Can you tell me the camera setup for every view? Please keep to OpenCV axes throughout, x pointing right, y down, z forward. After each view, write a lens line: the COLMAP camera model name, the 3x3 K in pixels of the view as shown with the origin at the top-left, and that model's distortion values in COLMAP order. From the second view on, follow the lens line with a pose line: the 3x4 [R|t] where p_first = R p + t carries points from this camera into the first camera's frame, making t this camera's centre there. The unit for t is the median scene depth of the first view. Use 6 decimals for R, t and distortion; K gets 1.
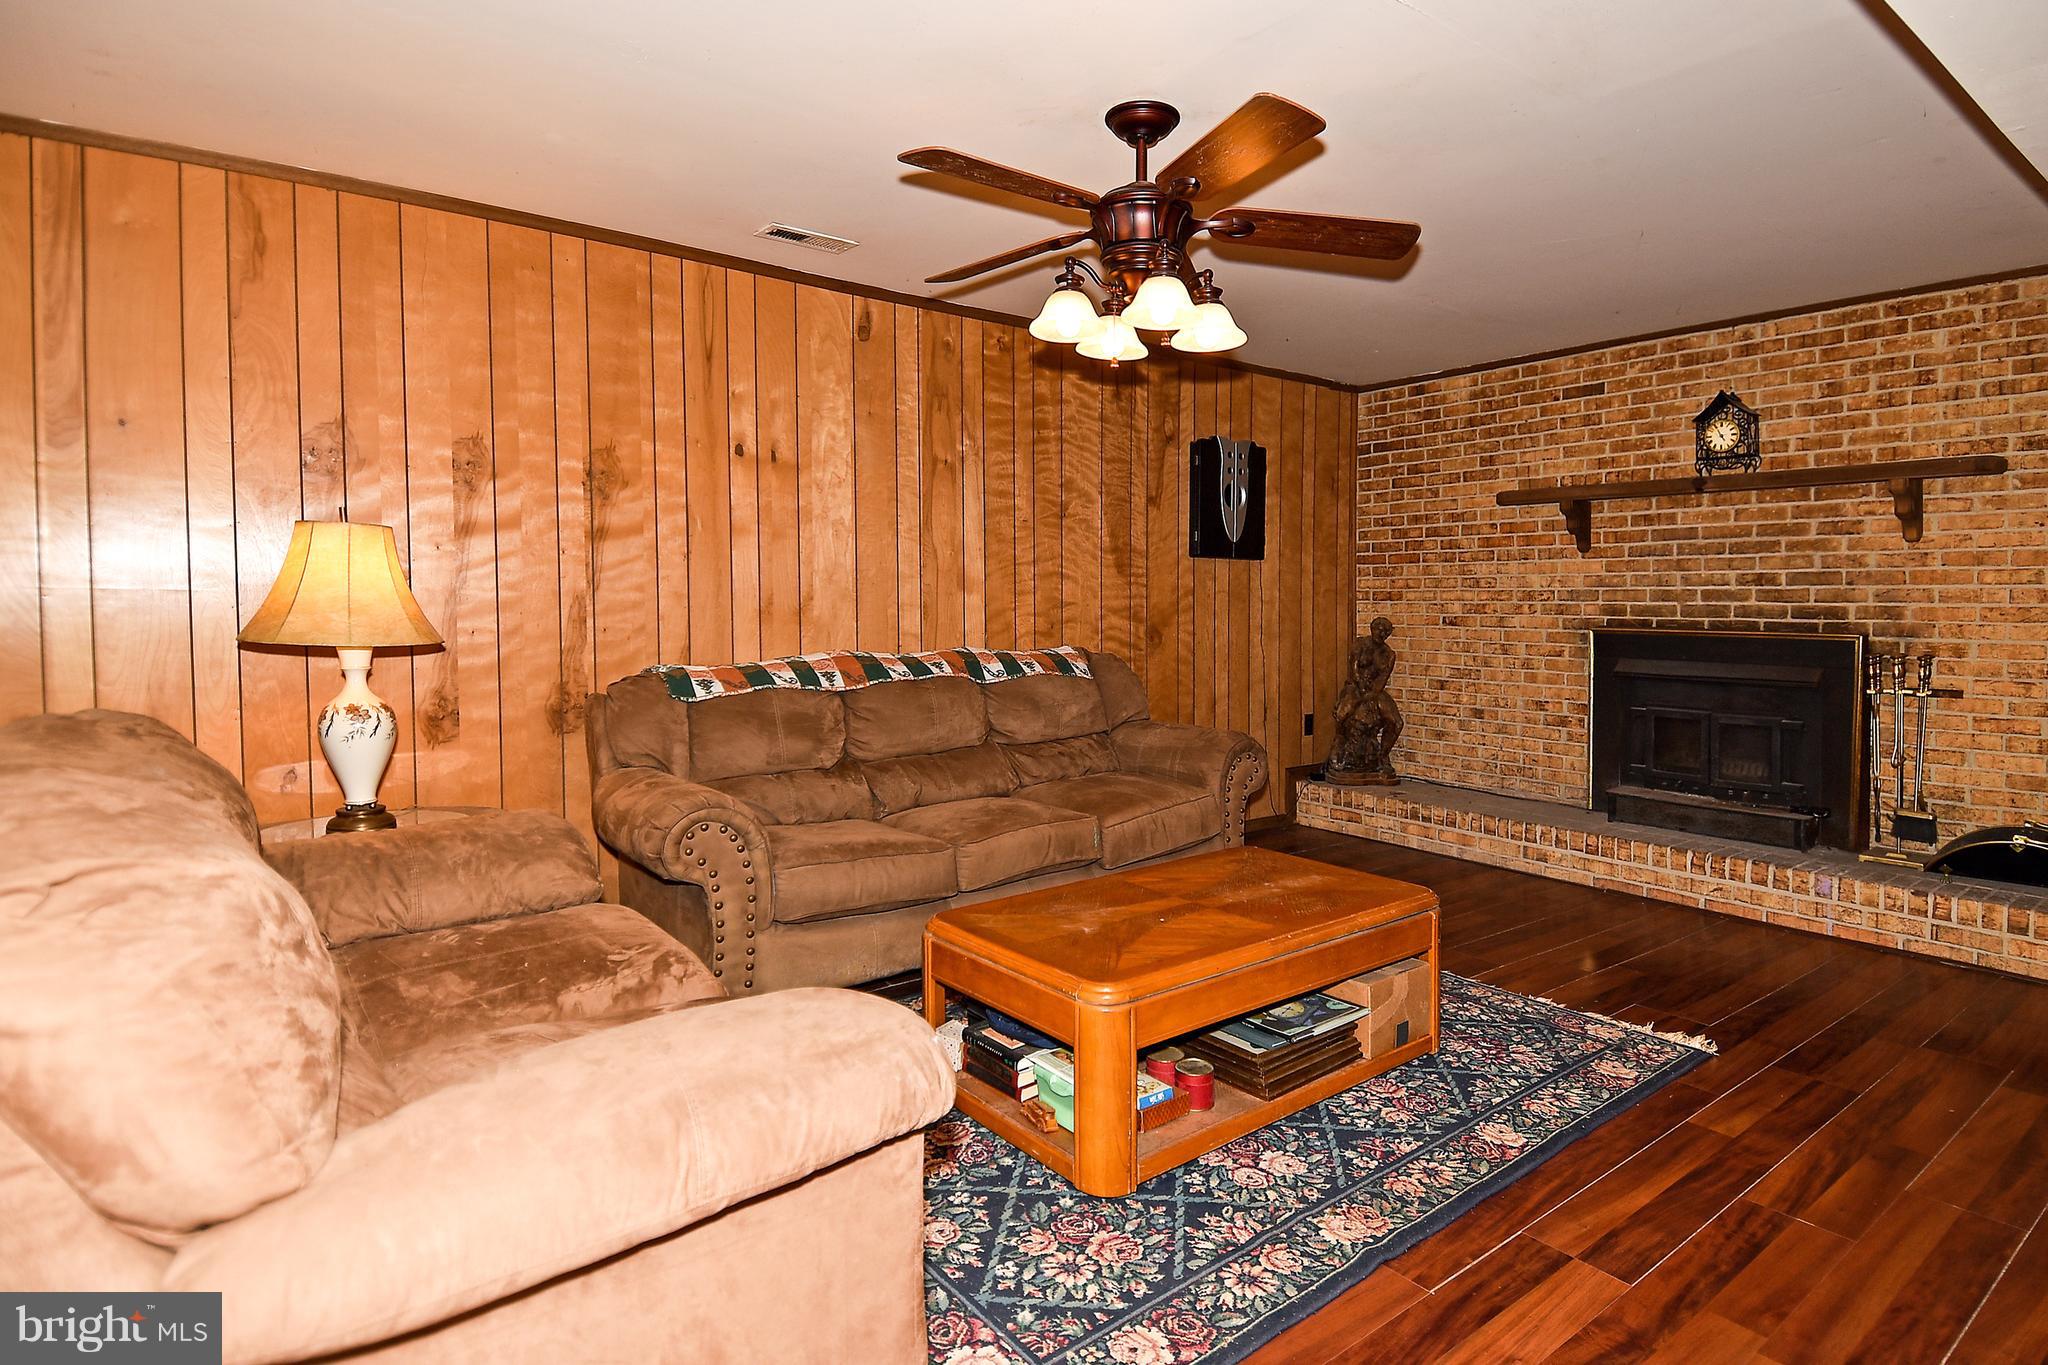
lens RADIAL K [[1088.0, 0, 1104.6], [0, 1088.0, 647.7], [0, 0, 1]] dist [0.064161, -0.070689]
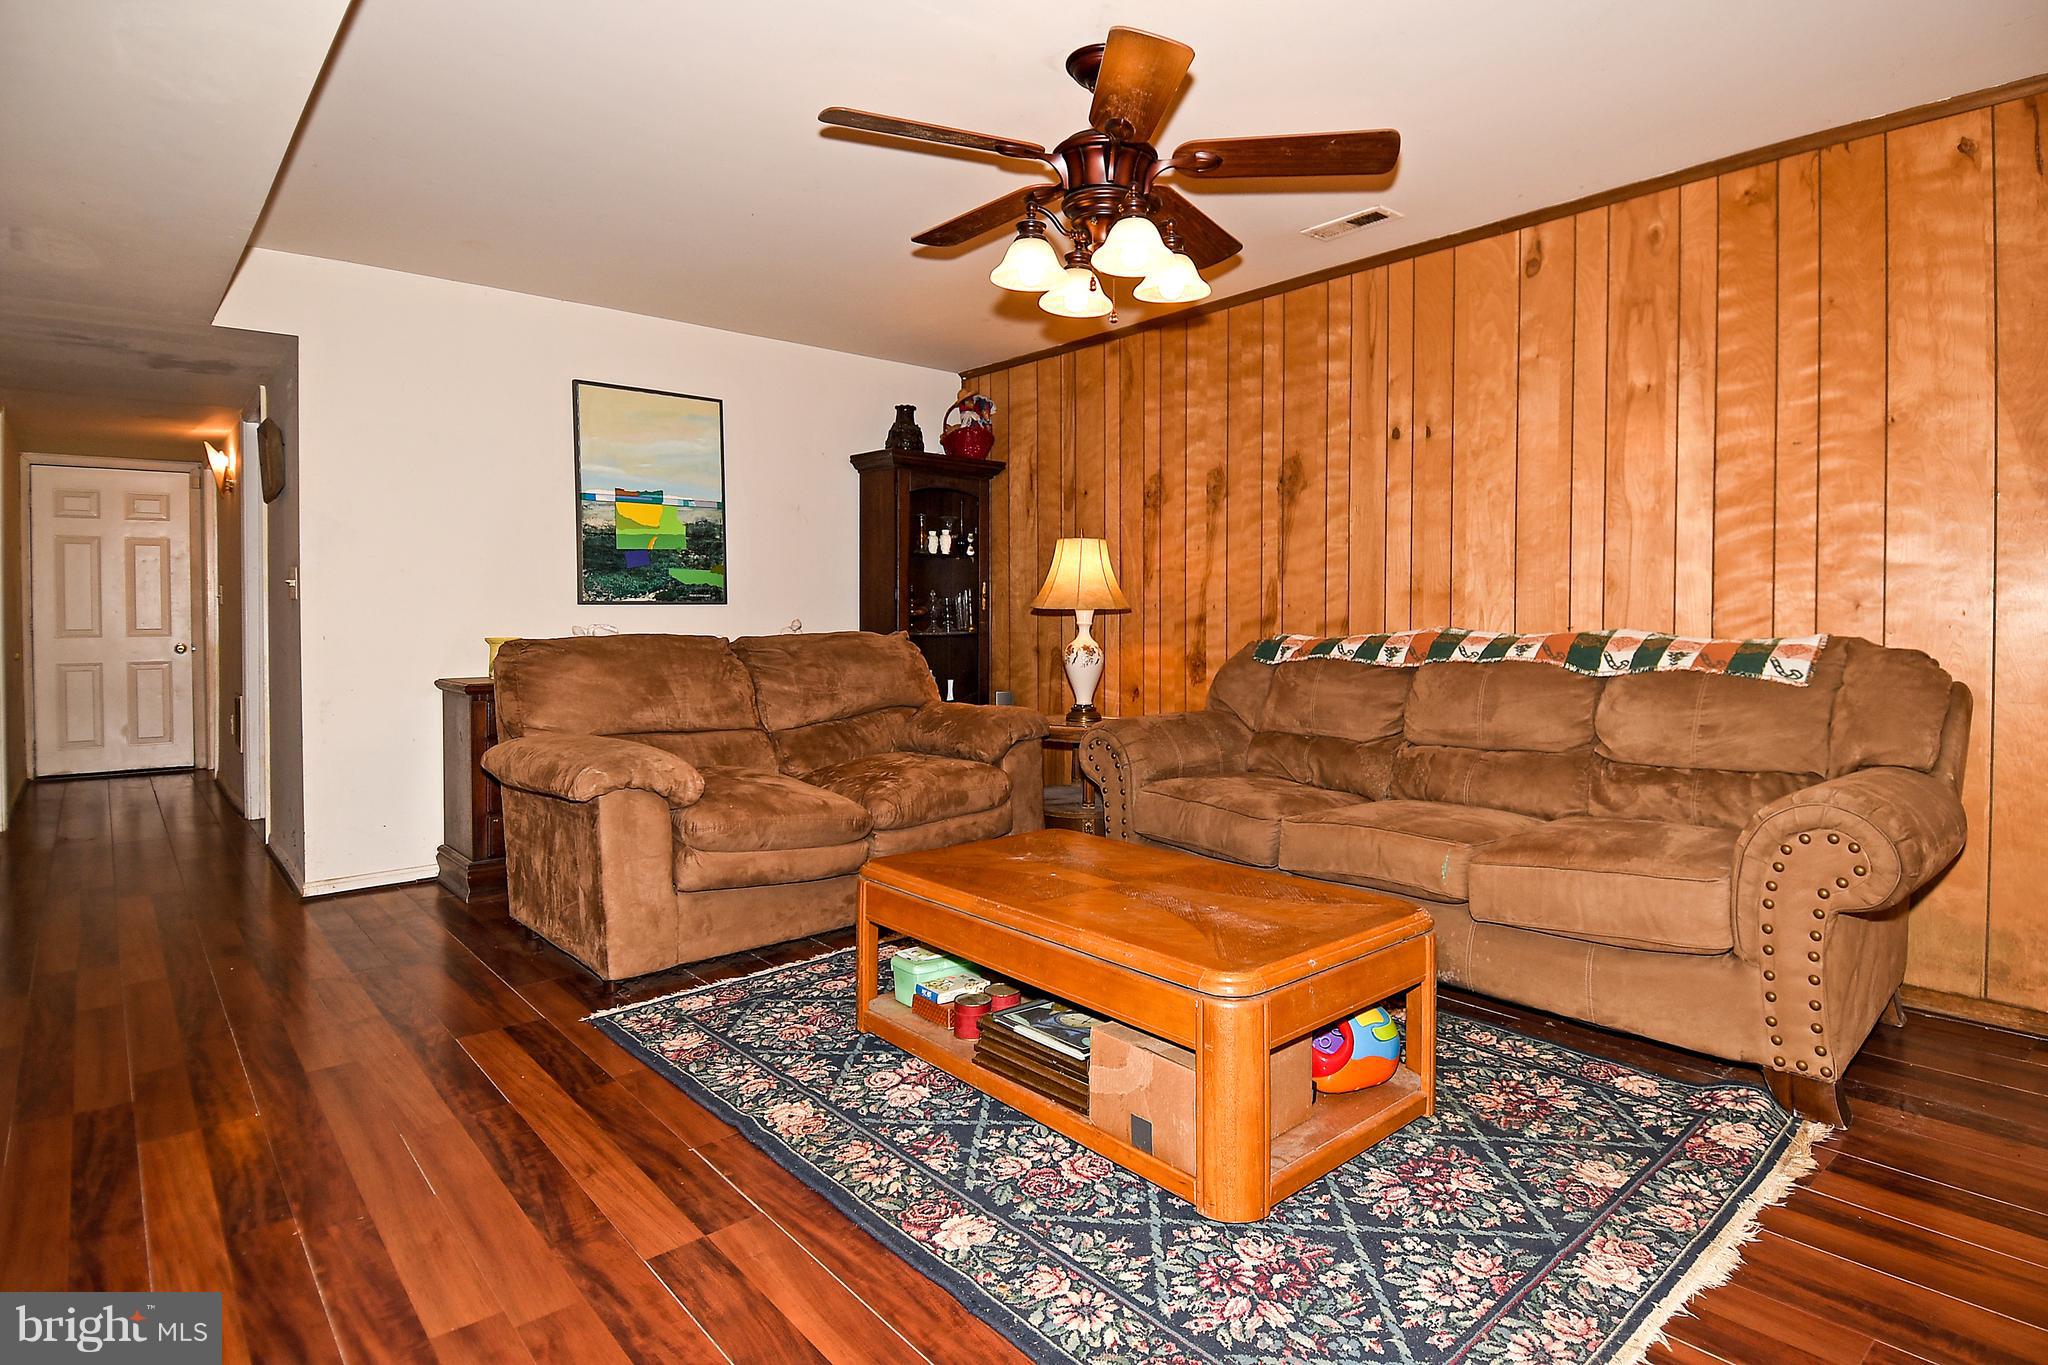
lens RADIAL K [[1003.5, 0, 964.6], [0, 1003.5, 639.7], [0, 0, 1]] dist [0.051190, -0.036602]
pose [[0.028168, 0.023595, -0.999325, 0.633938], [-0.045016, 0.998737, 0.022312, 0.012176], [0.998589, 0.044357, 0.029195, 0.582402]]
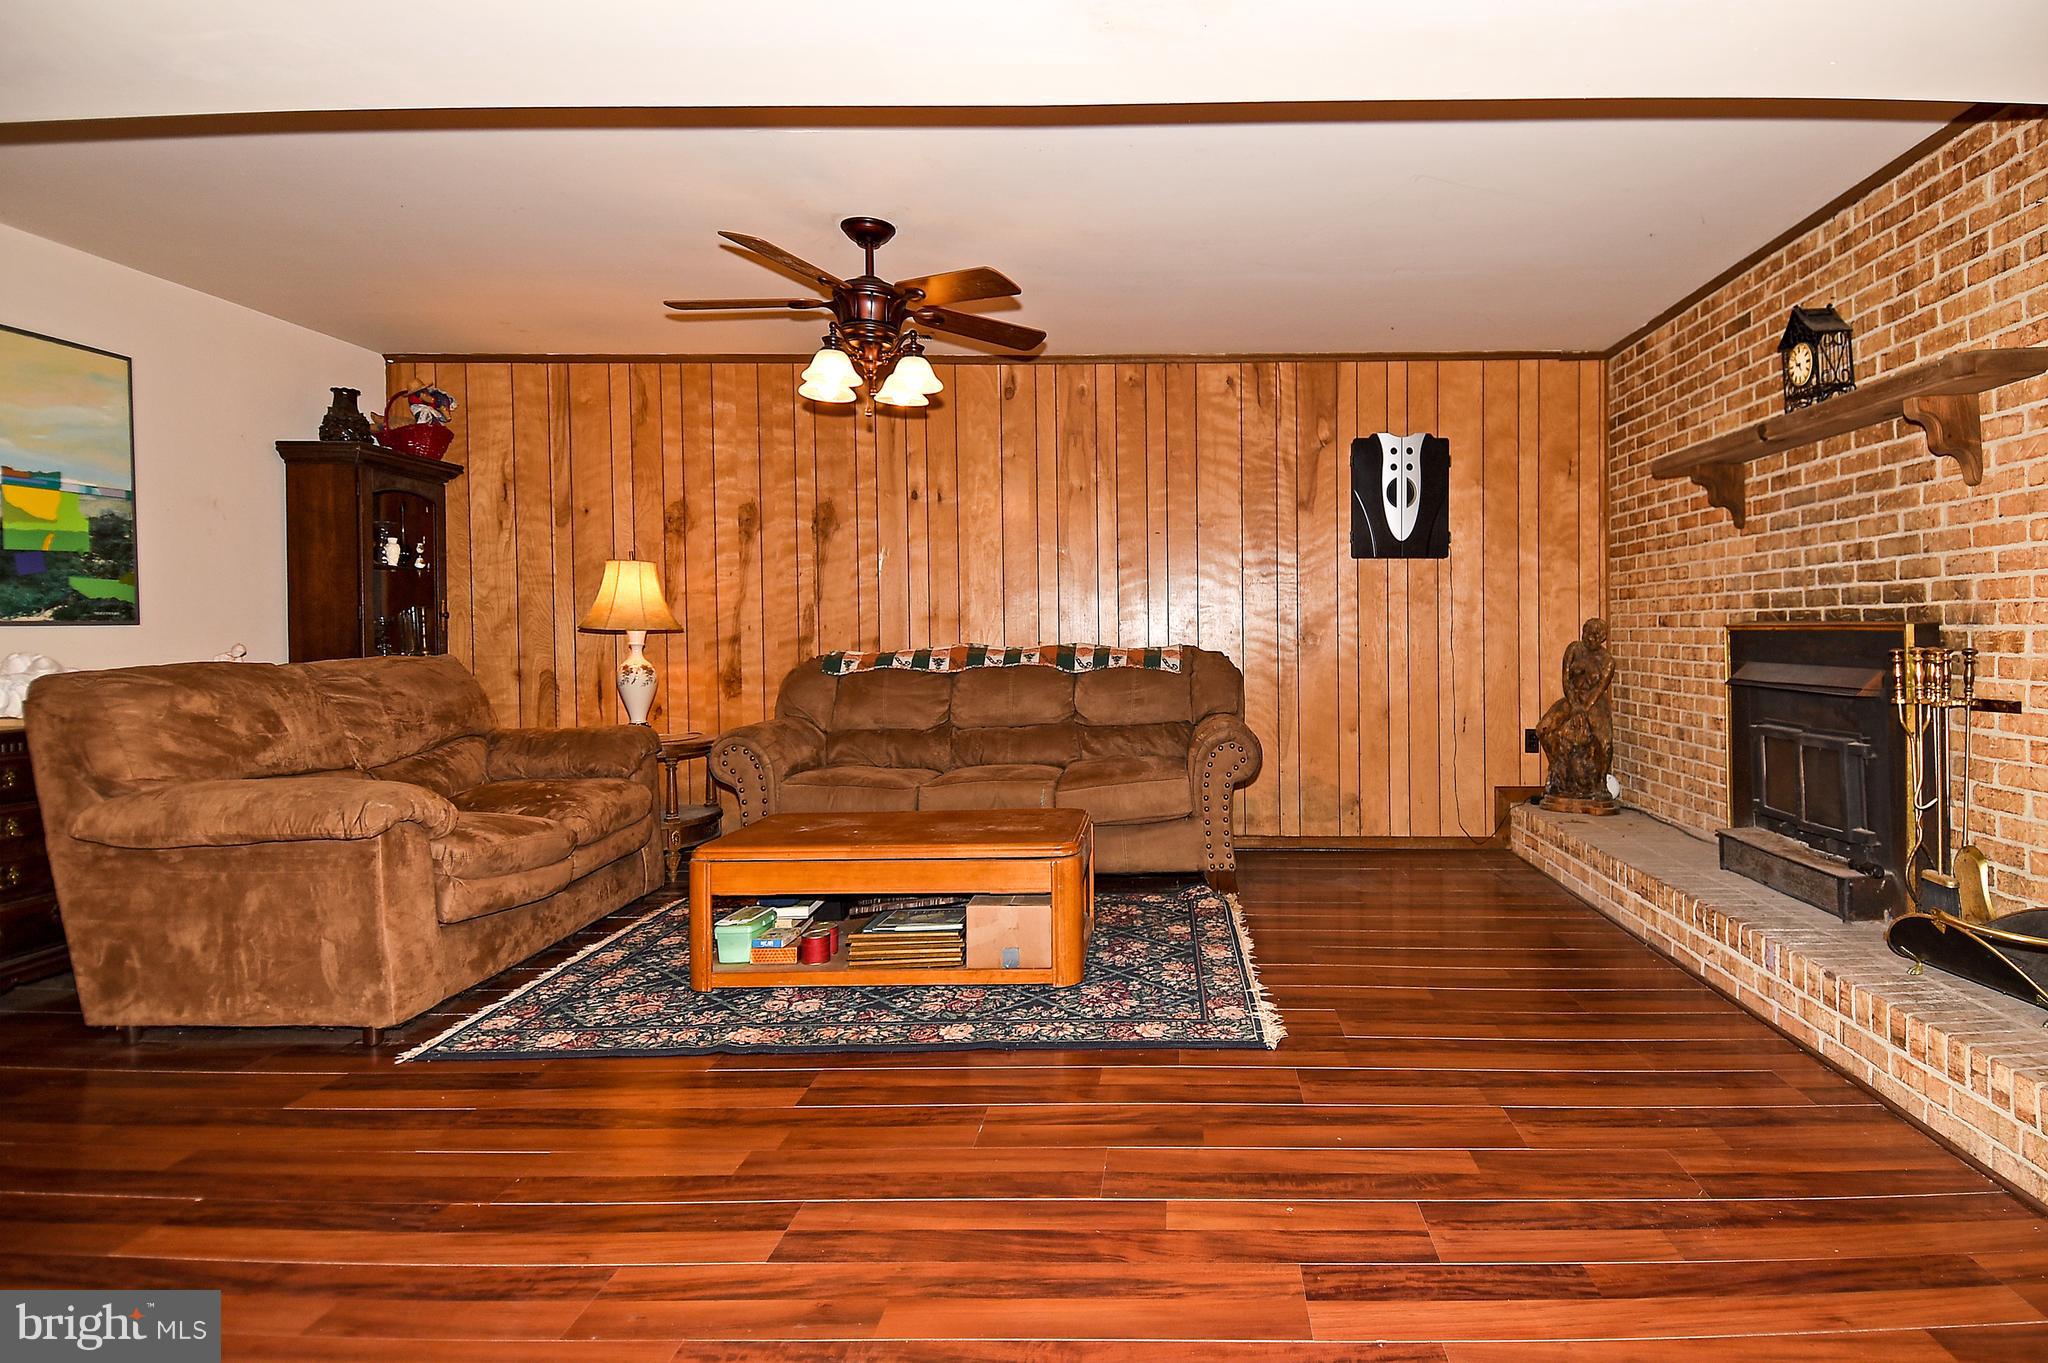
lens RADIAL K [[1114.0, 0, 1098.4], [0, 1114.0, 658.8], [0, 0, 1]] dist [0.055152, -0.057024]
pose [[0.756158, 0.011099, -0.654295, 0.759606], [-0.023397, 0.999675, -0.010081, 0.031177], [0.653971, 0.022931, 0.756172, 0.110990]]
